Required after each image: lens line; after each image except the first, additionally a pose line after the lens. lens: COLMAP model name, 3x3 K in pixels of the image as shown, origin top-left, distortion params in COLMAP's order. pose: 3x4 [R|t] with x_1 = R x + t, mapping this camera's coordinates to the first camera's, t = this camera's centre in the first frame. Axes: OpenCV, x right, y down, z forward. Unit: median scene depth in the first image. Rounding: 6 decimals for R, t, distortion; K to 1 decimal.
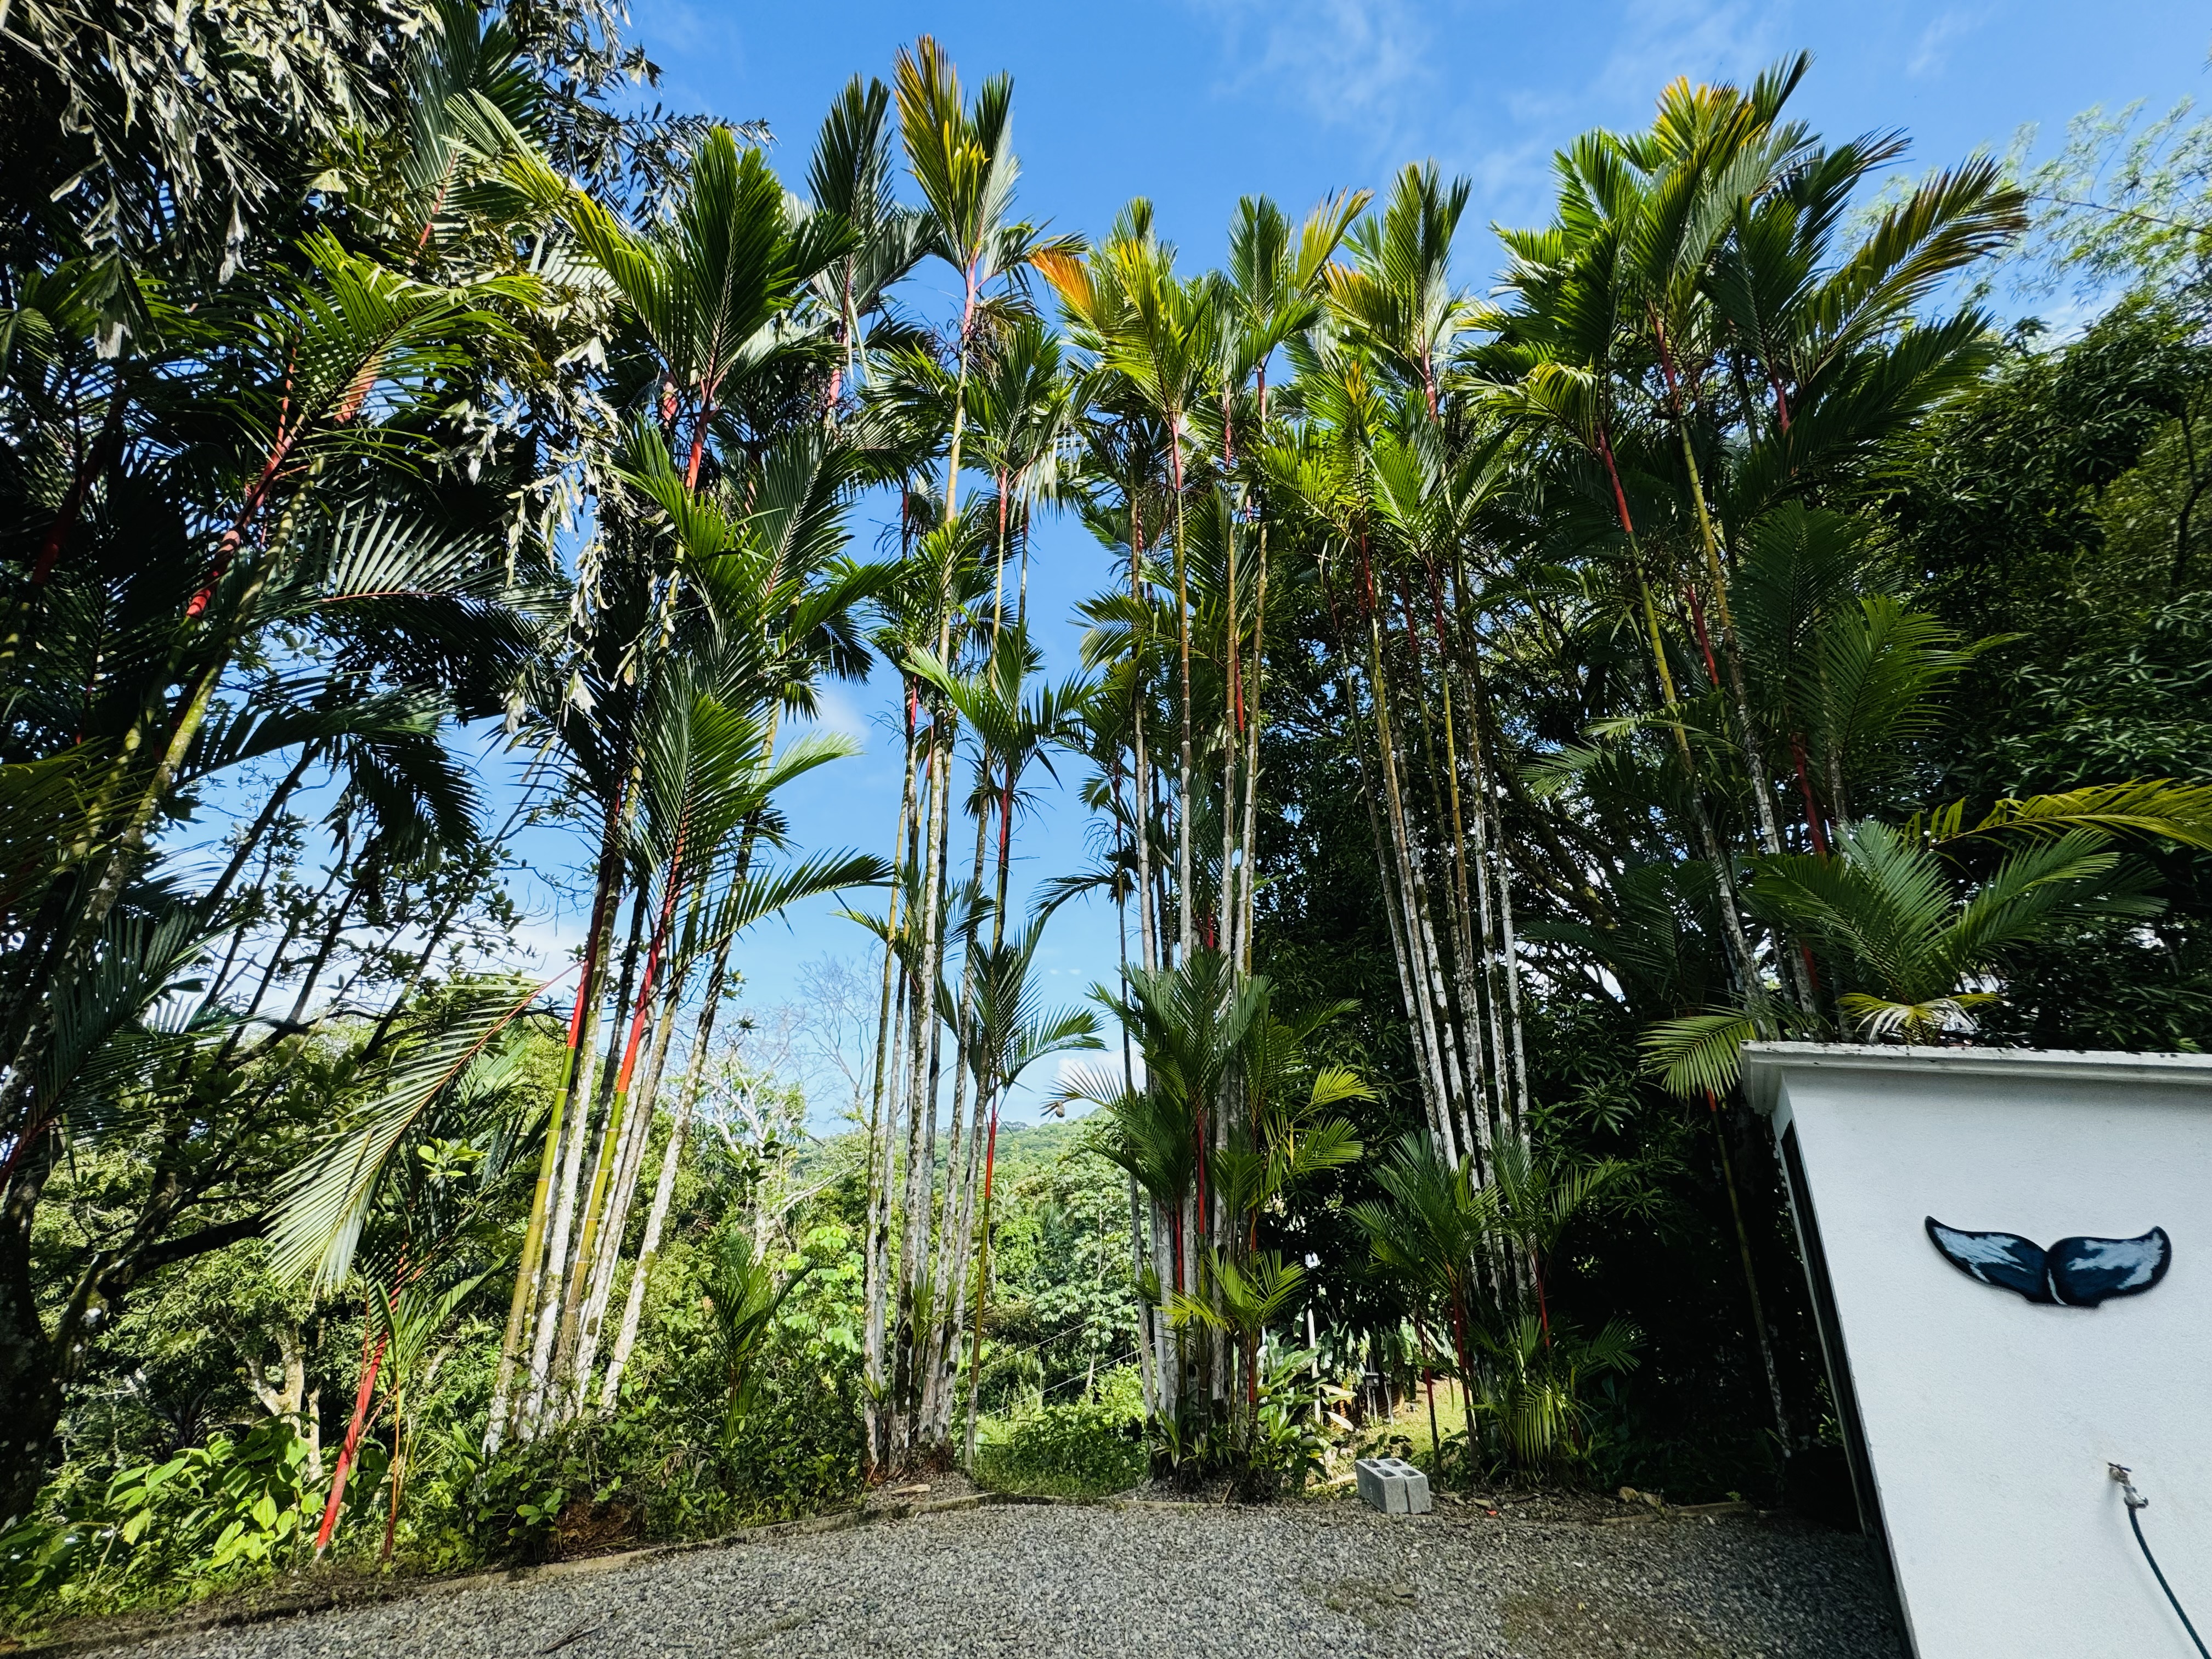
lens RADIAL K [[883.8, 0, 1106.0], [0, 883.8, 829.5], [0, 0, 1]] dist [-0.002513, 0.000455]
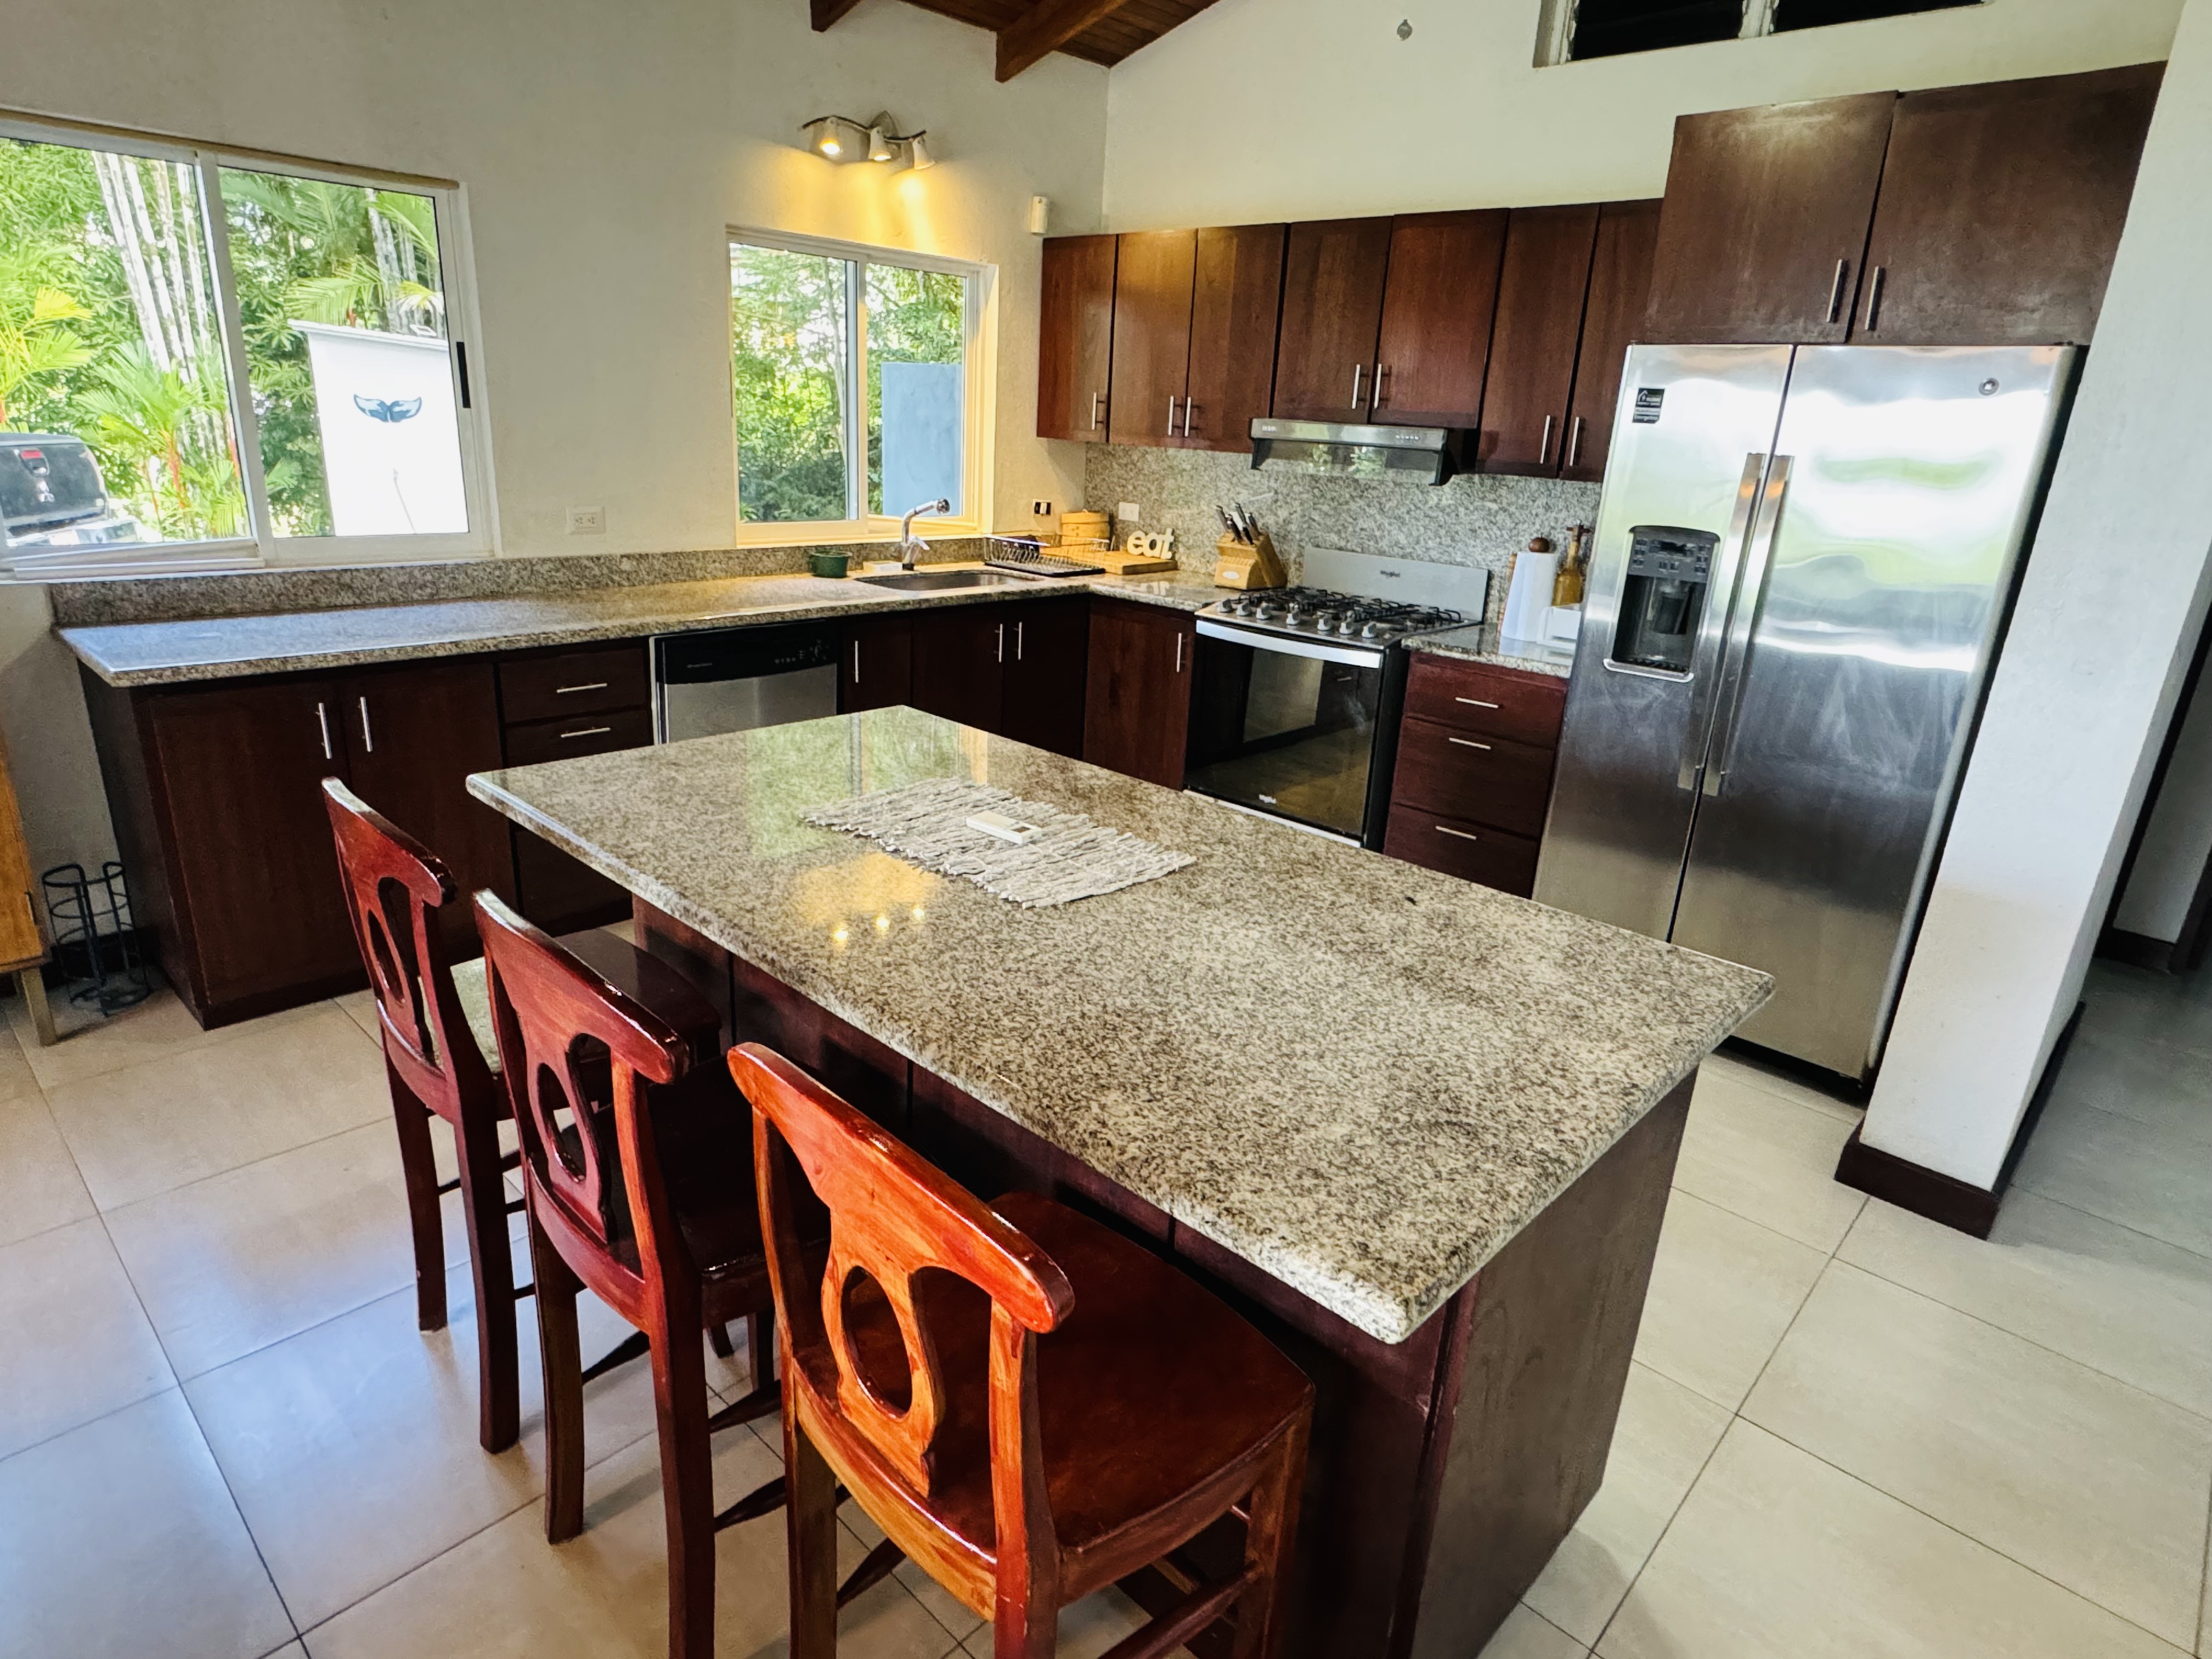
lens RADIAL K [[1234.8, 0, 1106.0], [0, 1234.8, 829.5], [0, 0, 1]] dist [0.001093, -0.017894]
pose [[0.554152, -0.277436, 0.784821, -0.551829], [-0.326725, 0.794671, 0.511614, -0.560206], [-0.765615, -0.539933, 0.349723, -1.323410]]
